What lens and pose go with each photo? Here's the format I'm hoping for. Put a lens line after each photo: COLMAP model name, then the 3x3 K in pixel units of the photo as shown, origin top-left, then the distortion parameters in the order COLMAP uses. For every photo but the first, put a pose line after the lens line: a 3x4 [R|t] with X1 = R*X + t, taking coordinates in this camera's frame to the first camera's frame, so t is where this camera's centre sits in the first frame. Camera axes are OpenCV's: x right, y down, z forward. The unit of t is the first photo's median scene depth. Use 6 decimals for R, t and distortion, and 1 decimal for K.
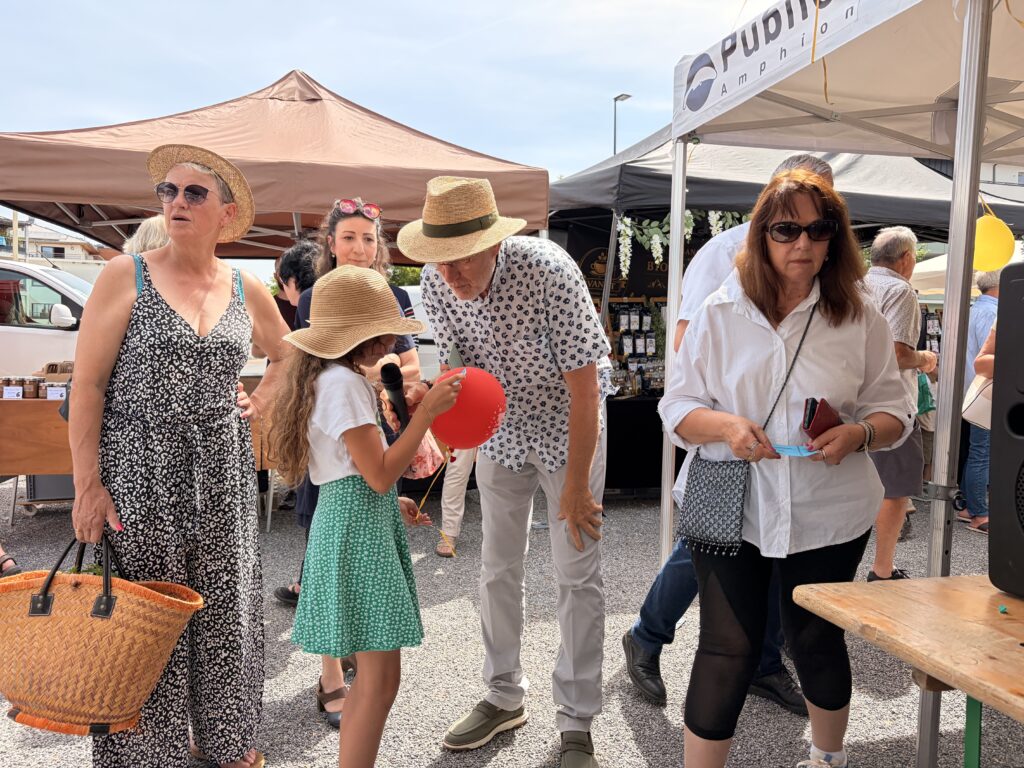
lens RADIAL K [[755.6, 0, 512.0], [0, 755.6, 384.0], [0, 0, 1]] dist [0.001116, 0.001048]
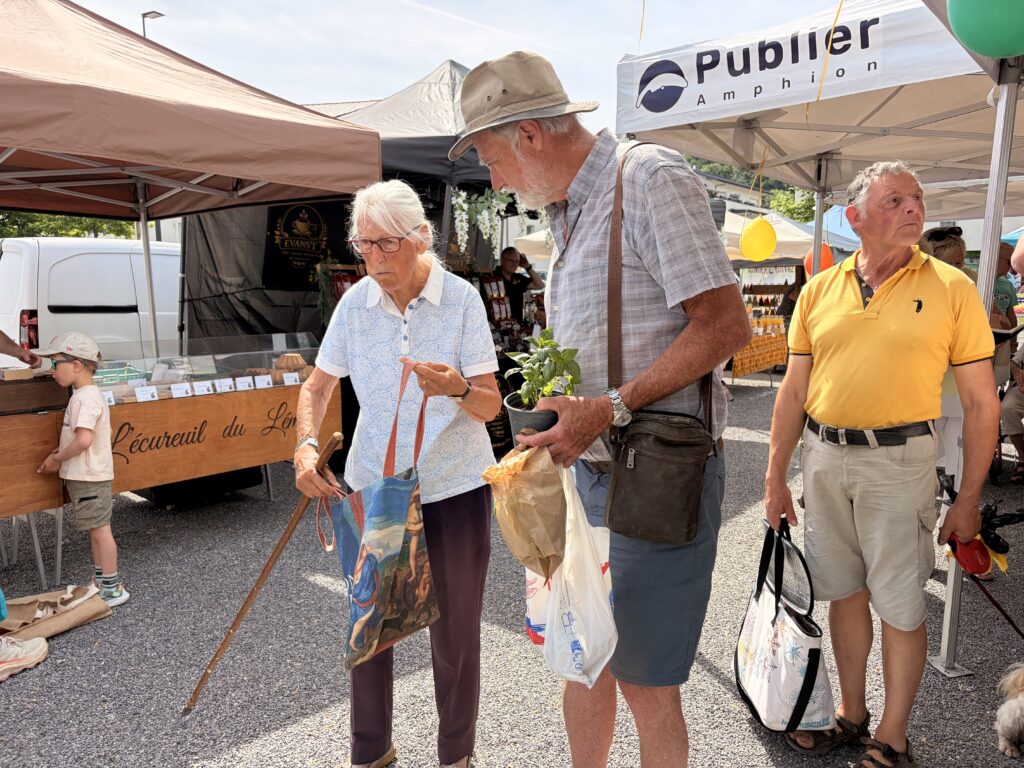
lens RADIAL K [[755.6, 0, 512.0], [0, 755.6, 384.0], [0, 0, 1]] dist [0.001116, 0.001048]
pose [[0.800184, -0.090050, 0.592955, -0.398188], [0.047297, 0.995060, 0.087289, -0.053448], [-0.597886, -0.041802, 0.800490, 0.164094]]
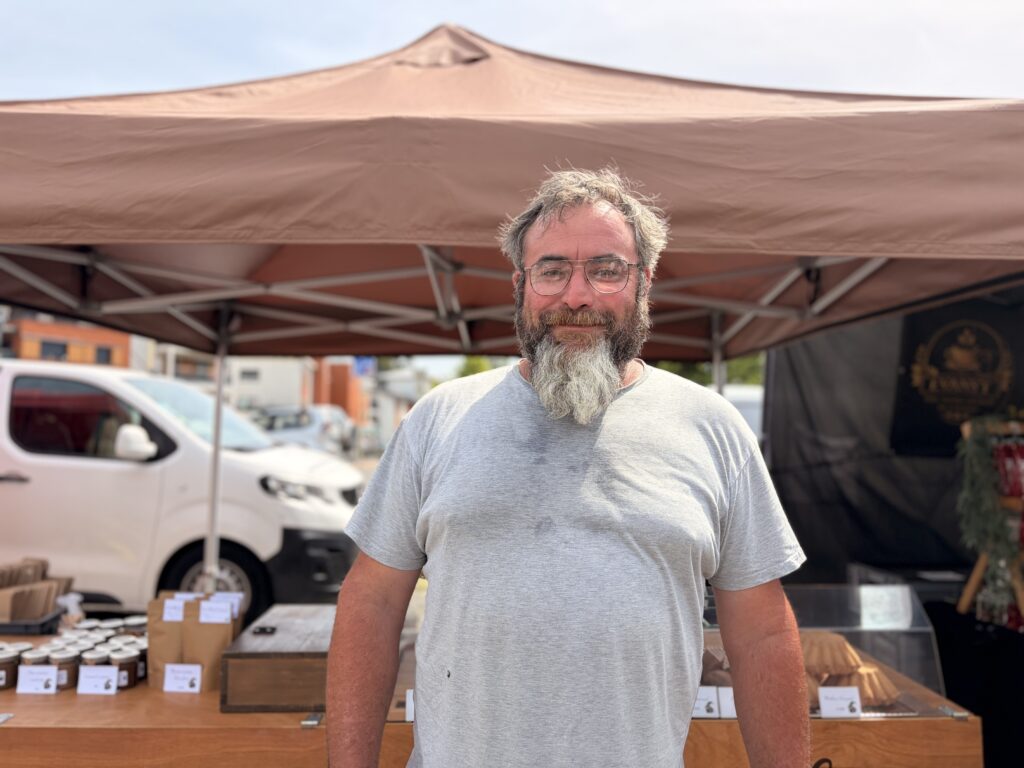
lens RADIAL K [[755.6, 0, 512.0], [0, 755.6, 384.0], [0, 0, 1]] dist [0.001116, 0.001048]
pose [[0.972675, -0.012834, -0.231815, -0.138447], [-0.014071, 0.993377, -0.114038, -0.107664], [0.231743, 0.114183, 0.966052, 0.612931]]
